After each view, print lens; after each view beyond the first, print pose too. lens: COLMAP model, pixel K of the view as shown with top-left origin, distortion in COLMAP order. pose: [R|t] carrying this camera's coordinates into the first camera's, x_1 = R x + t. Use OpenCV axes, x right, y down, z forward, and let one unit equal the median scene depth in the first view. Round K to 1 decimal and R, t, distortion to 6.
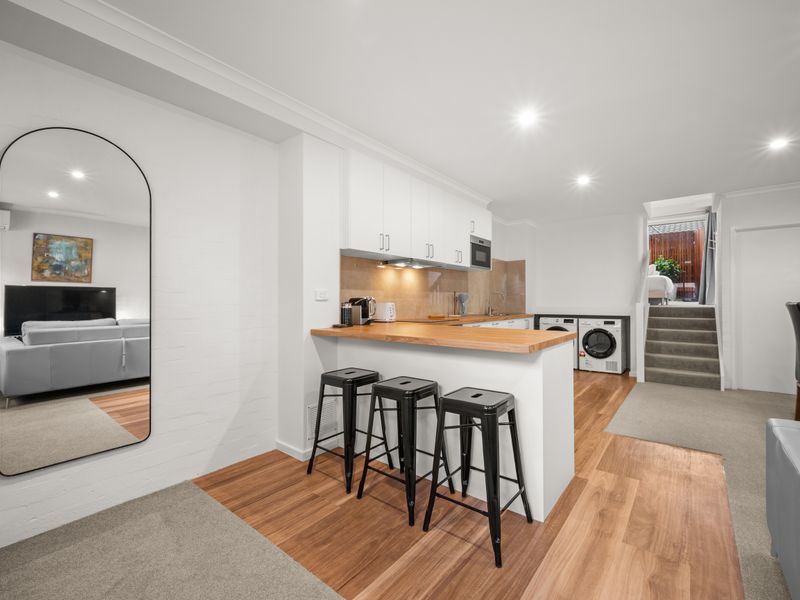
lens RADIAL K [[357.2, 0, 403.2], [0, 357.2, 299.6], [0, 0, 1]] dist [-0.002425, 0.000910]
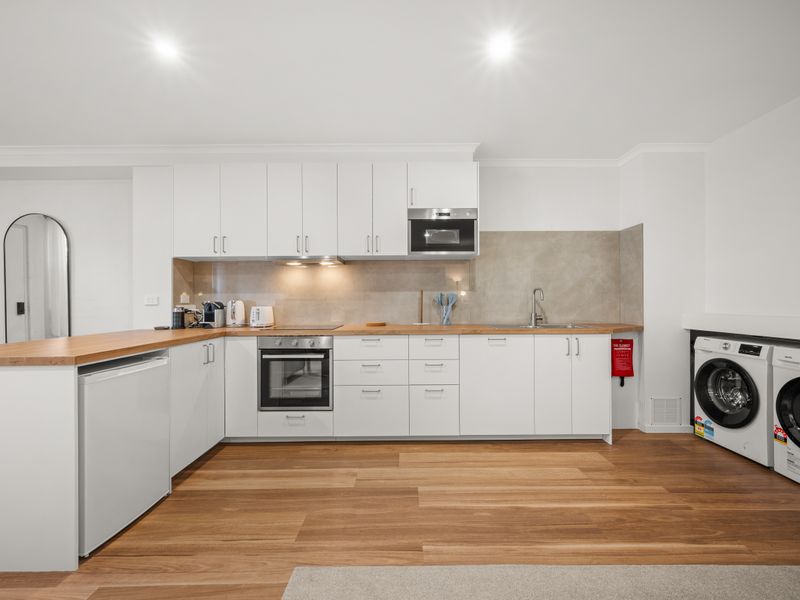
lens RADIAL K [[357.2, 0, 408.2], [0, 357.2, 299.0], [0, 0, 1]] dist [-0.002425, 0.000910]
pose [[0.631489, -0.006423, -0.775358, 0.709801], [0.007051, 0.999972, -0.002541, -0.003170], [0.775353, -0.003863, 0.631516, 0.544595]]
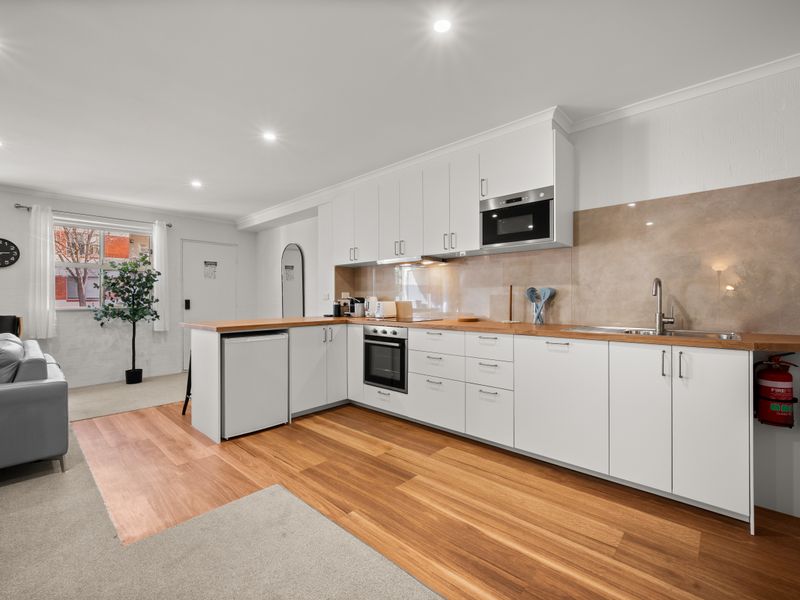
lens RADIAL K [[360.6, 0, 405.7], [0, 360.6, 298.3], [0, 0, 1]] dist [-0.003371, -0.000560]
pose [[-0.060886, 0.000918, -0.998144, 0.851176], [0.006702, 0.999977, 0.000511, 0.000497], [0.998122, -0.006658, -0.060890, 0.877154]]
